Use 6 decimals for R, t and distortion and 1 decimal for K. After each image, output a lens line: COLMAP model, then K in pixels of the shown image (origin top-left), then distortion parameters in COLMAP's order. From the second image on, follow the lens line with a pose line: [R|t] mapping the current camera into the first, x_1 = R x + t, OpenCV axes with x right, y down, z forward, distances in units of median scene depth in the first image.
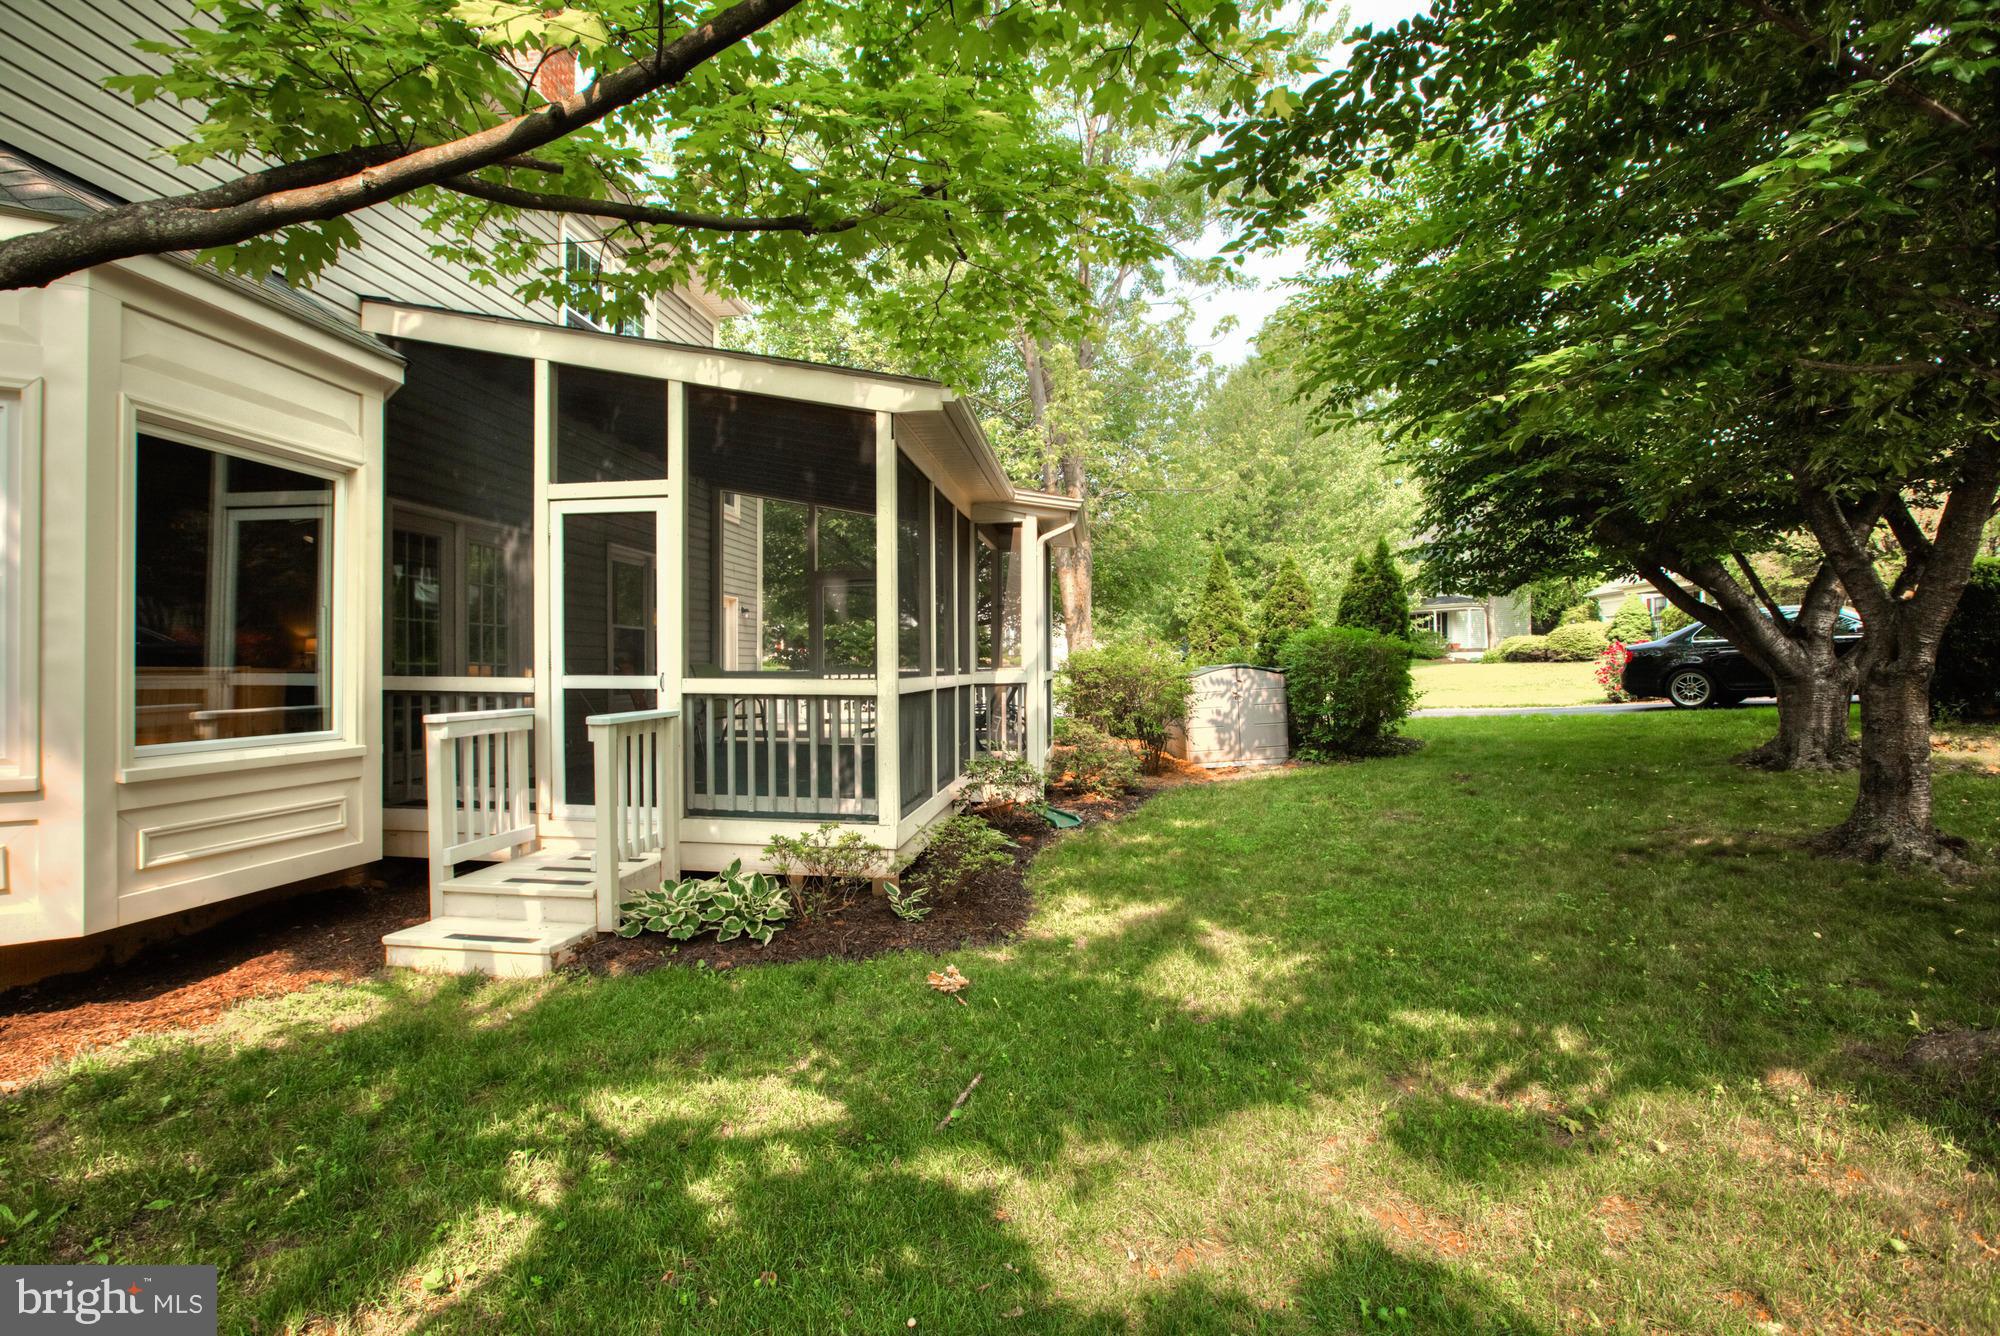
lens RADIAL K [[882.5, 0, 1000.0], [0, 882.5, 668.0], [0, 0, 1]] dist [-0.014181, -0.000057]
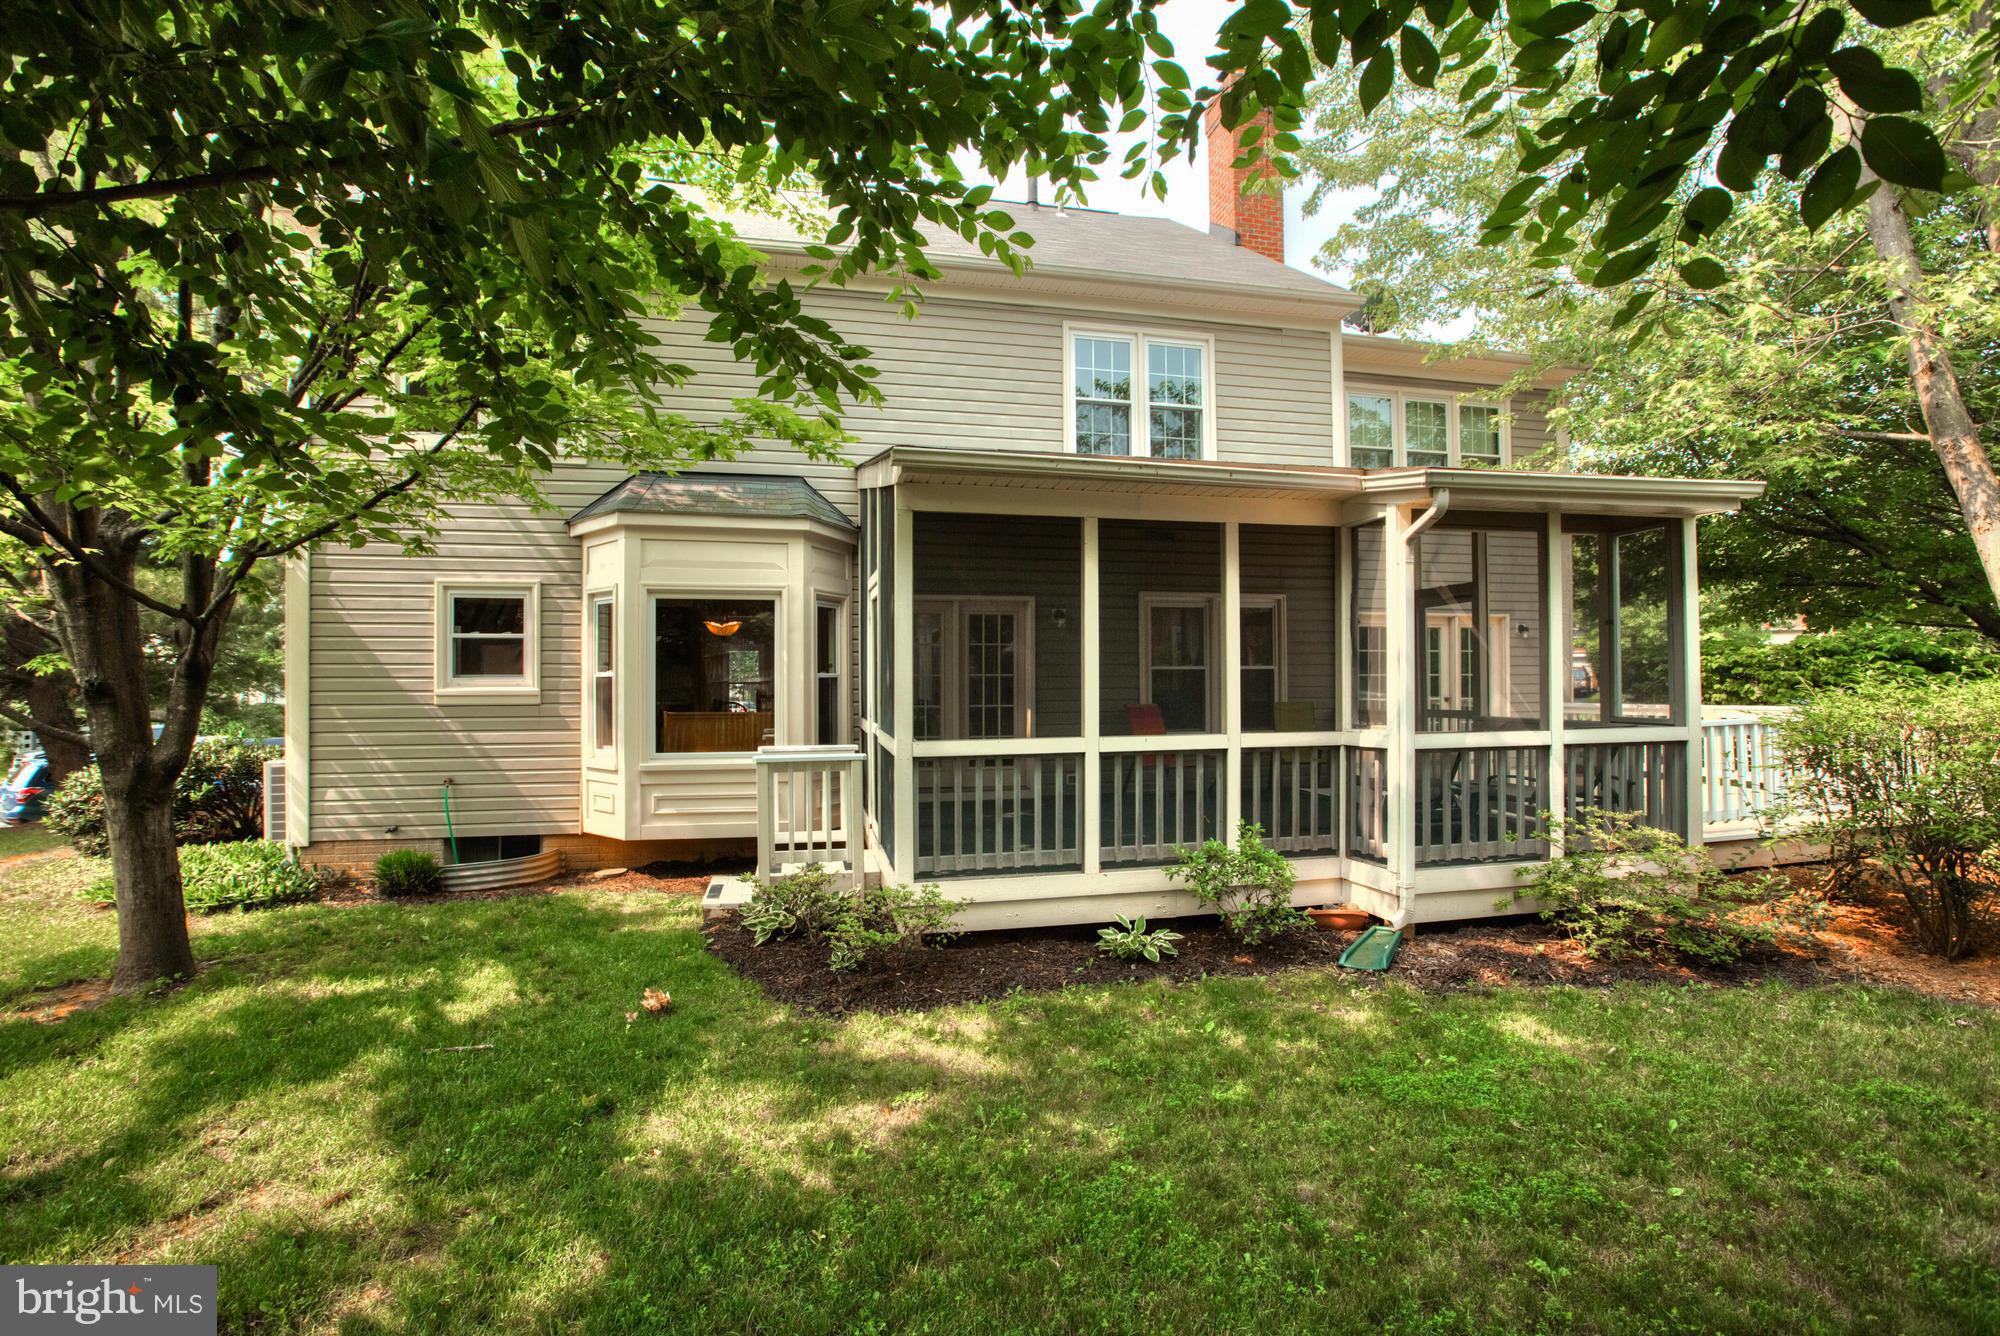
lens RADIAL K [[882.5, 0, 1000.0], [0, 882.5, 668.0], [0, 0, 1]] dist [-0.014181, -0.000057]
pose [[0.331107, -0.010808, -0.943531, 1.111726], [0.004946, 0.999941, -0.009718, -0.080096], [0.943580, -0.001449, 0.331141, 0.938094]]
